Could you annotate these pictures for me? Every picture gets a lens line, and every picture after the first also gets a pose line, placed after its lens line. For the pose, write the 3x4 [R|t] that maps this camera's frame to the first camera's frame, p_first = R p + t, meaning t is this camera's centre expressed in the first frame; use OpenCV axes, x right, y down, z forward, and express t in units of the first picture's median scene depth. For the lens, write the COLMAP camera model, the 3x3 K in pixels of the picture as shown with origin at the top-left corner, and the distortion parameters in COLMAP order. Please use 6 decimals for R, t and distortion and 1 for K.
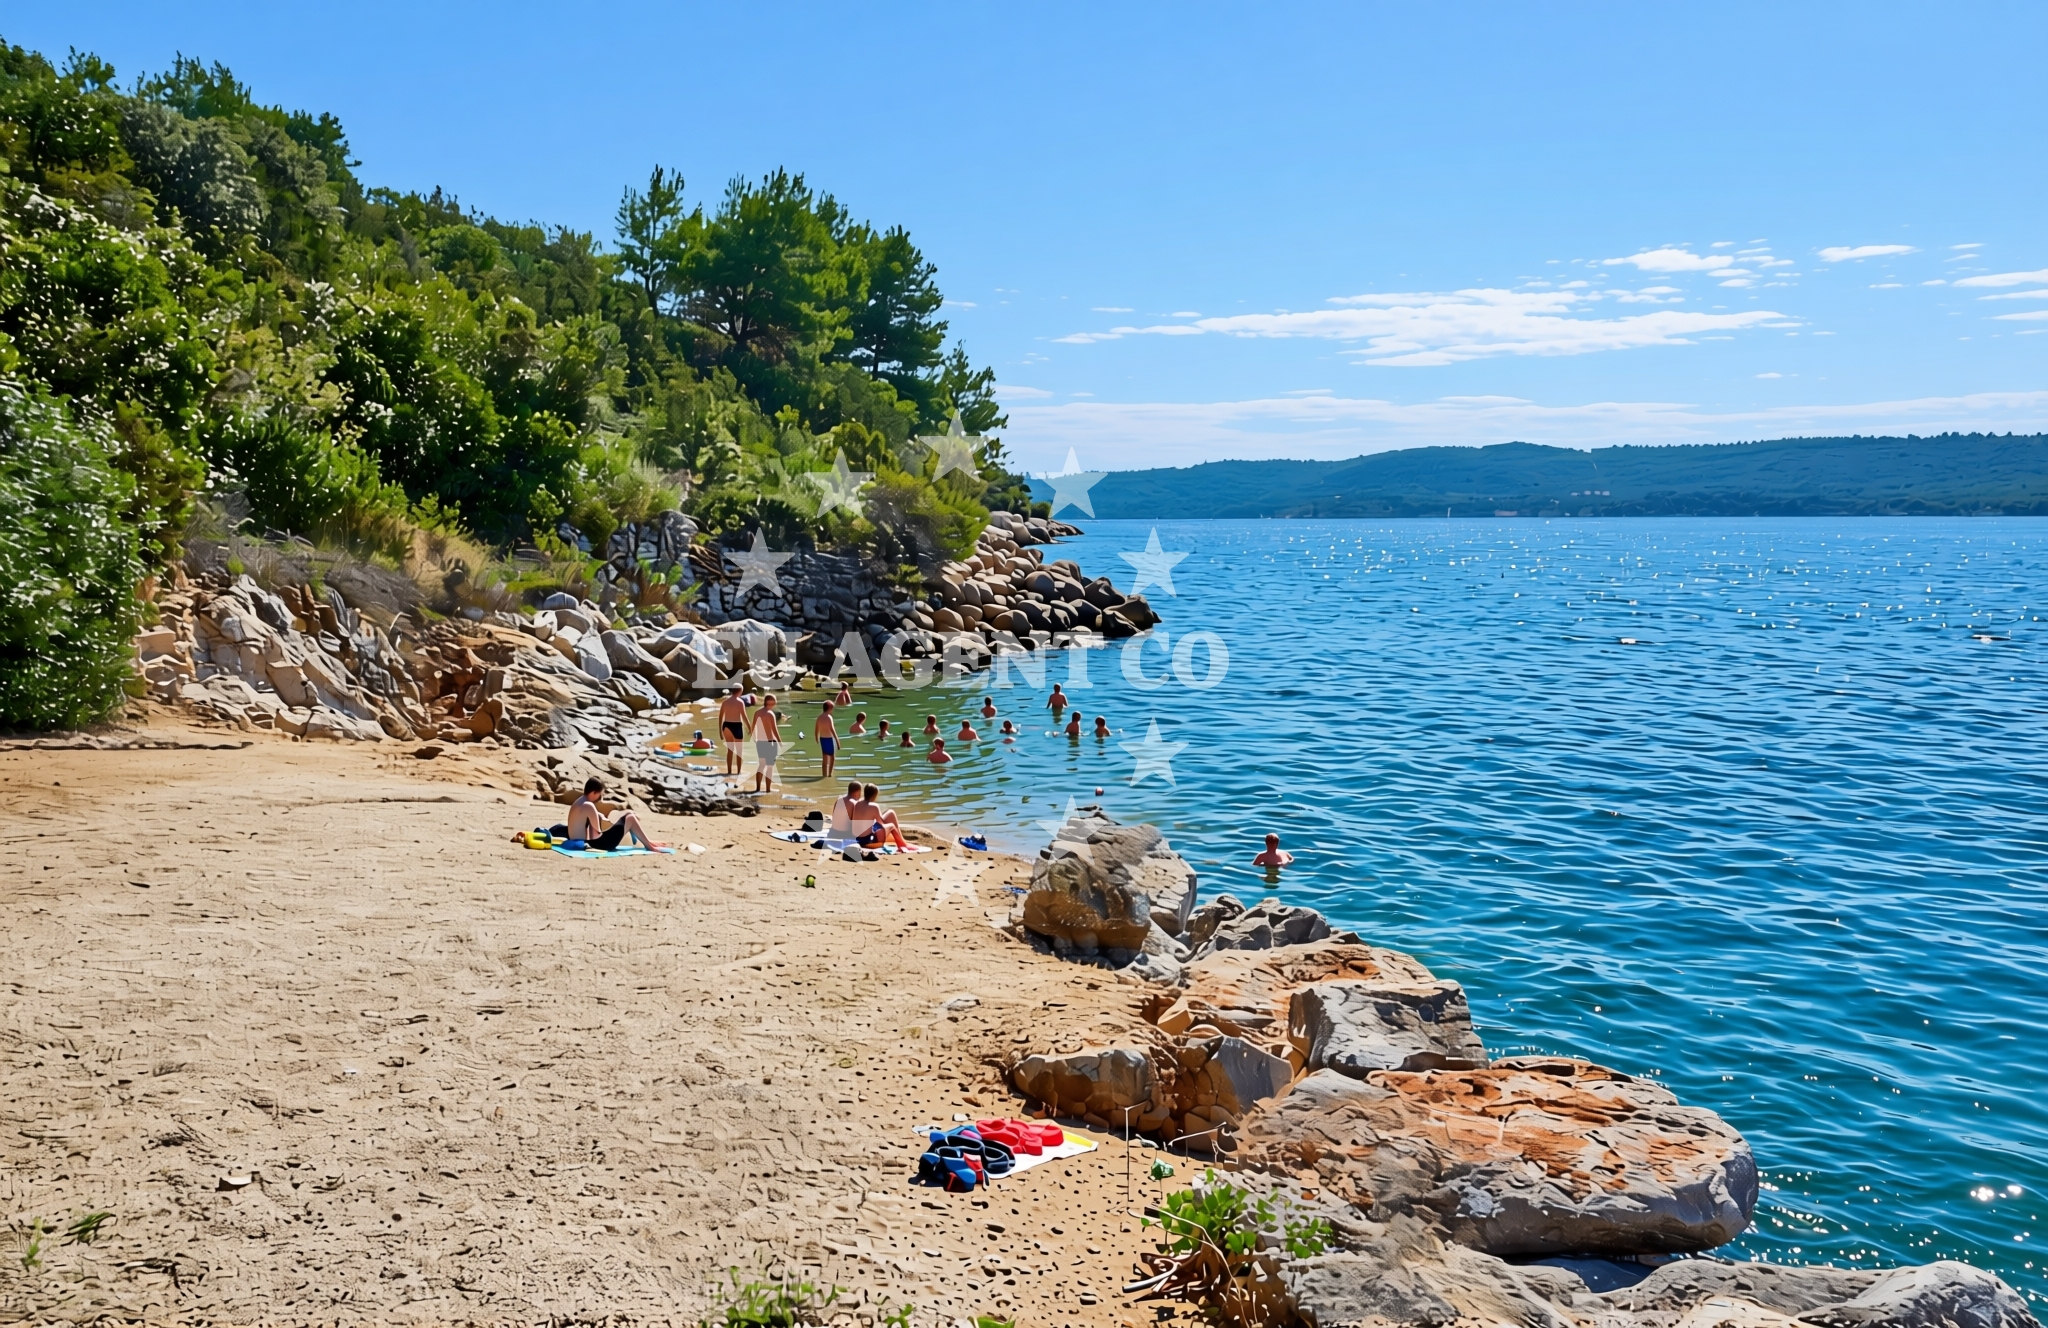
lens RADIAL K [[1637.8, 0, 1024.0], [0, 1637.8, 664.0], [0, 0, 1]] dist [0.187547, -0.141361]
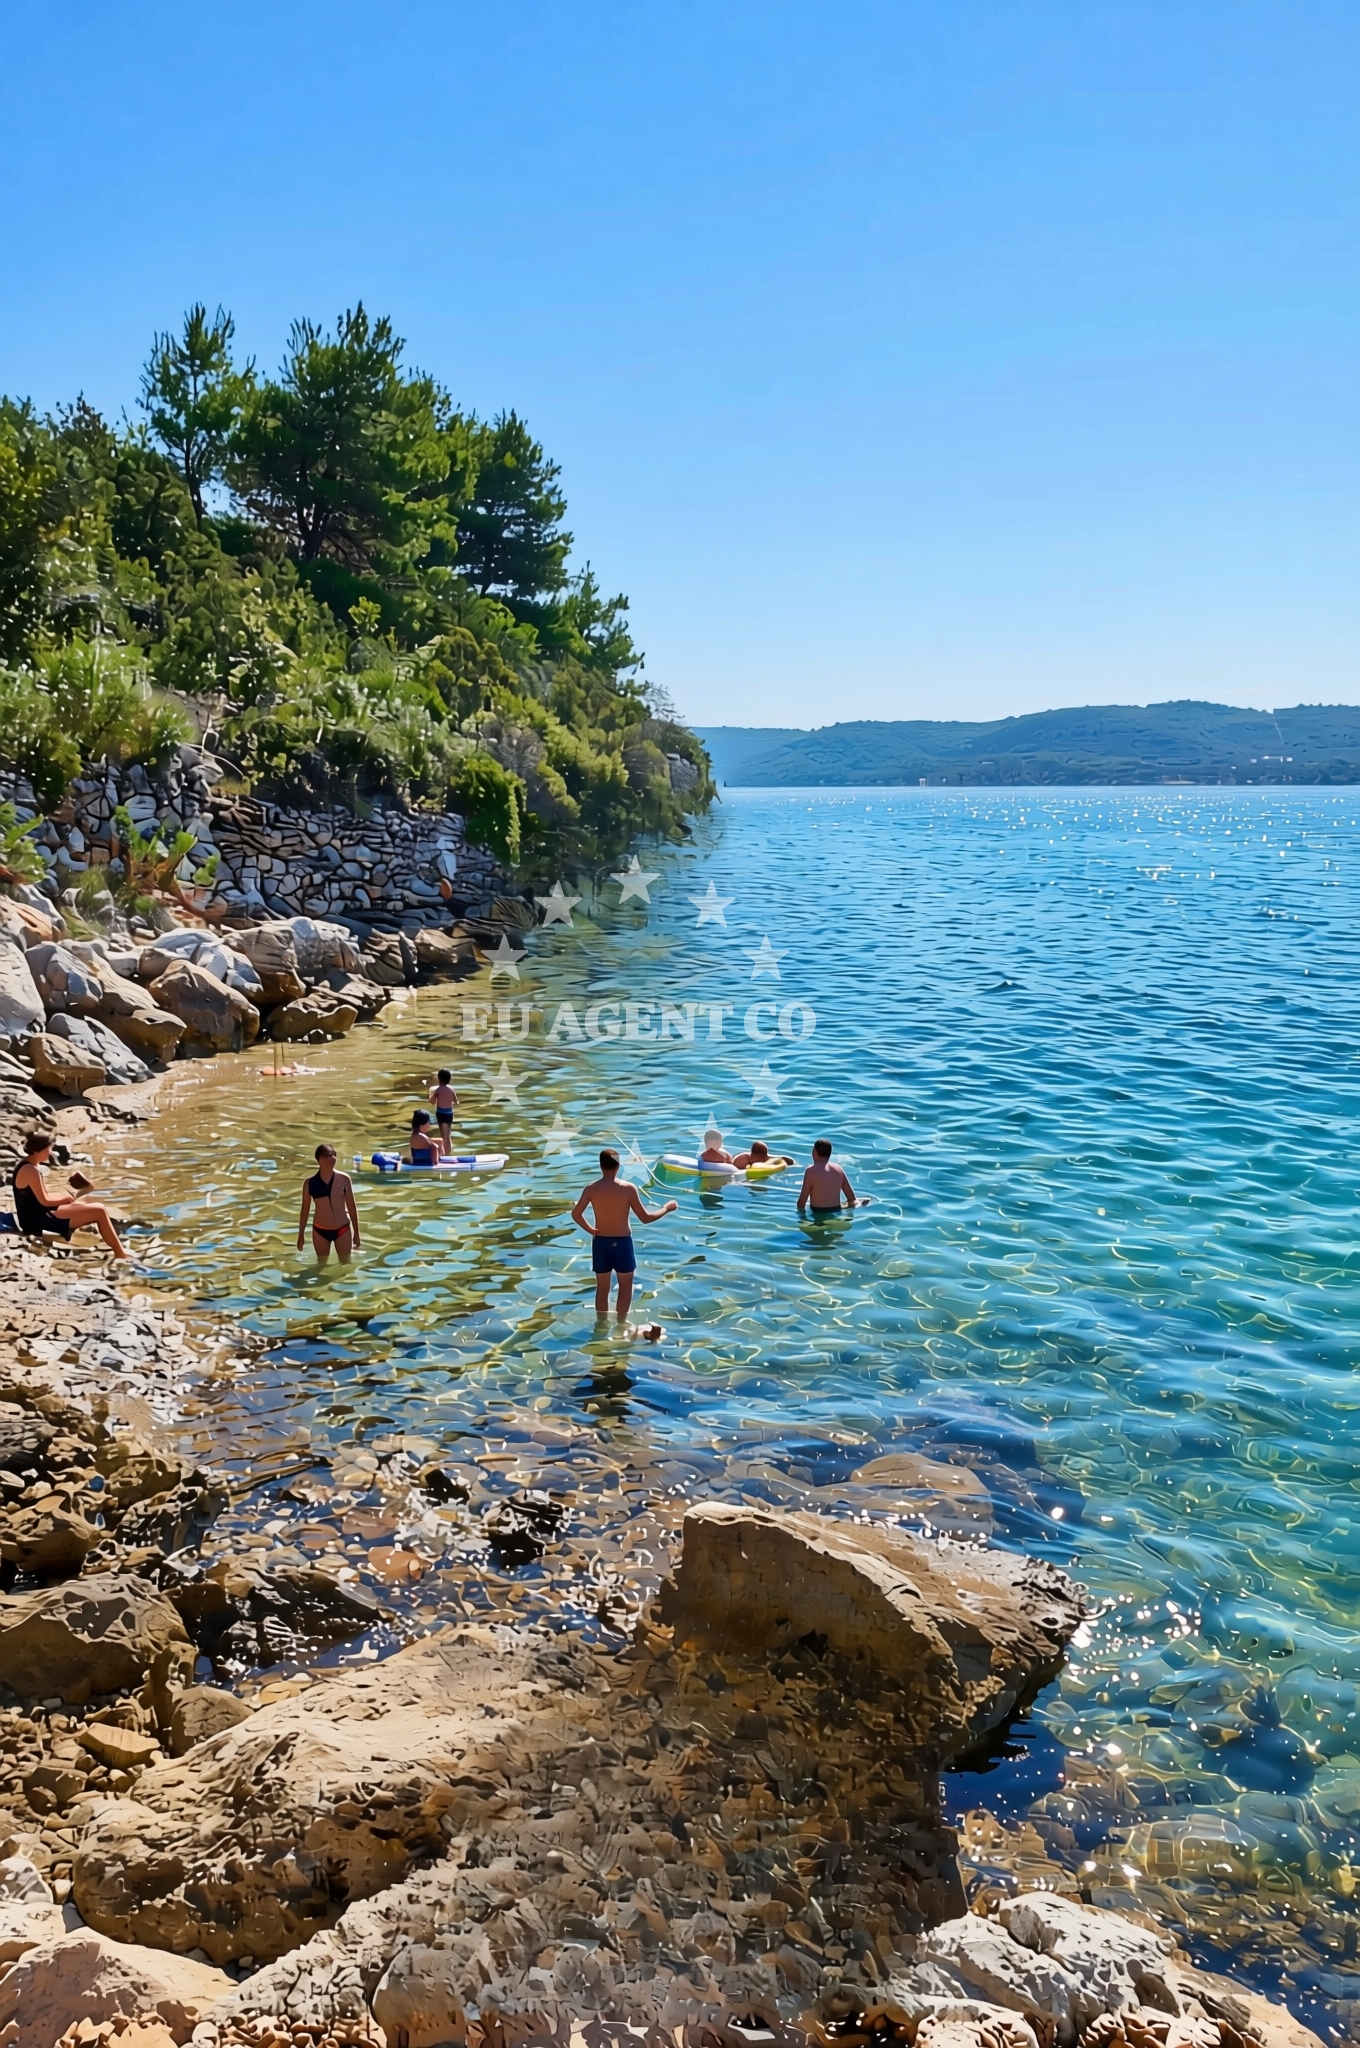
lens RADIAL K [[1418.8, 0, 680.0], [0, 1418.8, 1024.0], [0, 0, 1]] dist [-0.034711, 0.000137]
pose [[0.998496, -0.010012, 0.053898, -0.042927], [0.006373, 0.997714, 0.067282, -0.017303], [-0.054448, -0.066838, 0.996277, 0.370226]]
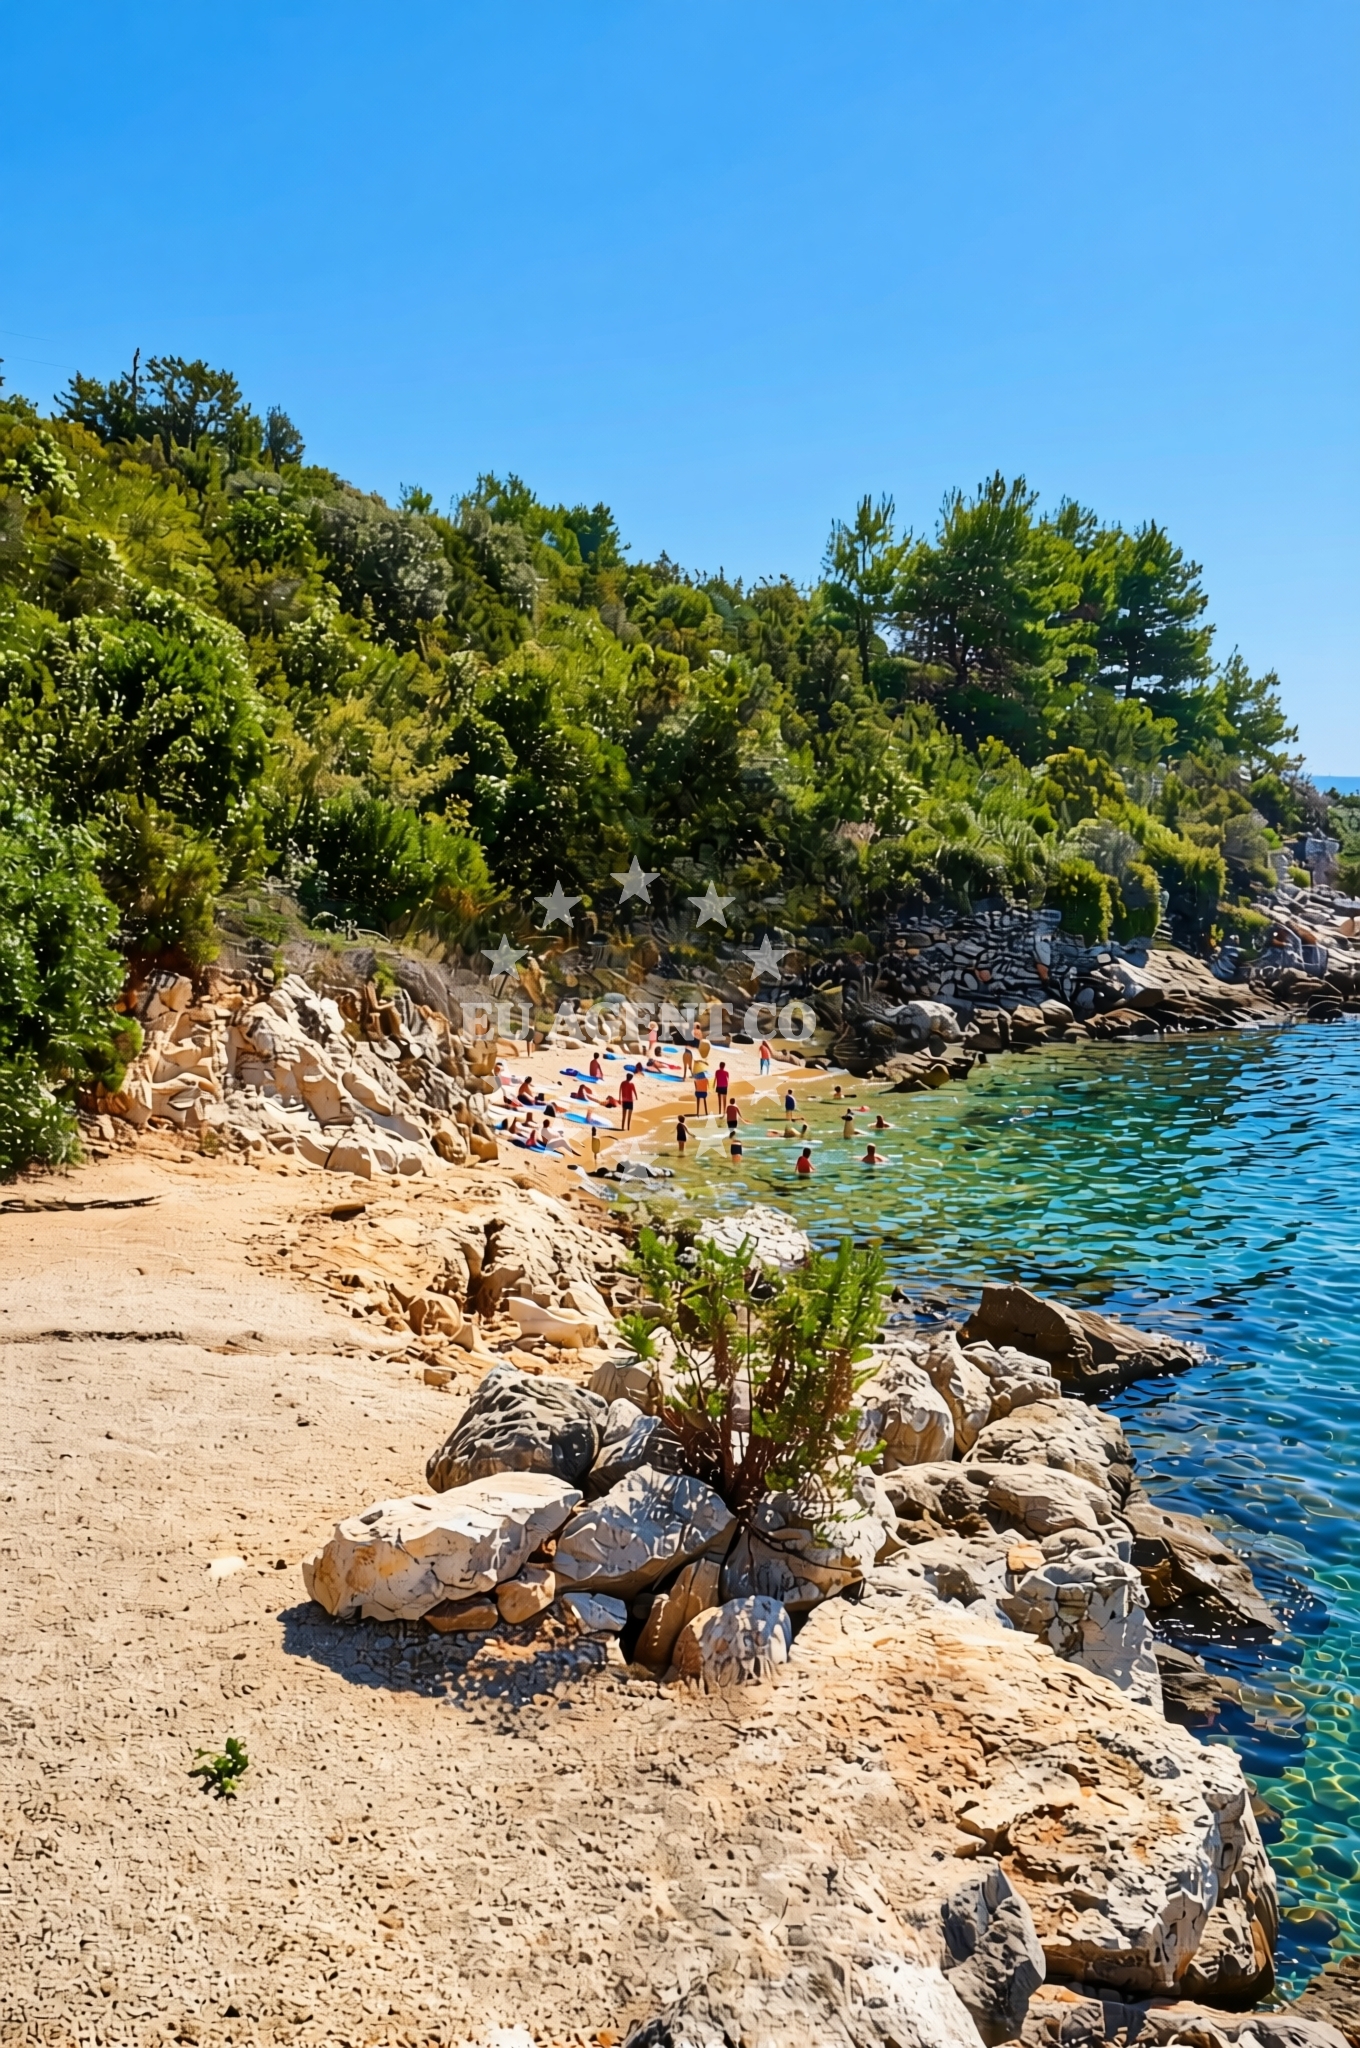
lens RADIAL K [[1583.6, 0, 689.7], [0, 1583.6, 1001.8], [0, 0, 1]] dist [0.004349, -0.000704]
pose [[0.914638, -0.013258, -0.404057, 0.042758], [0.013766, 0.999904, -0.001649, -0.020509], [0.404040, -0.004054, 0.914732, 0.182611]]
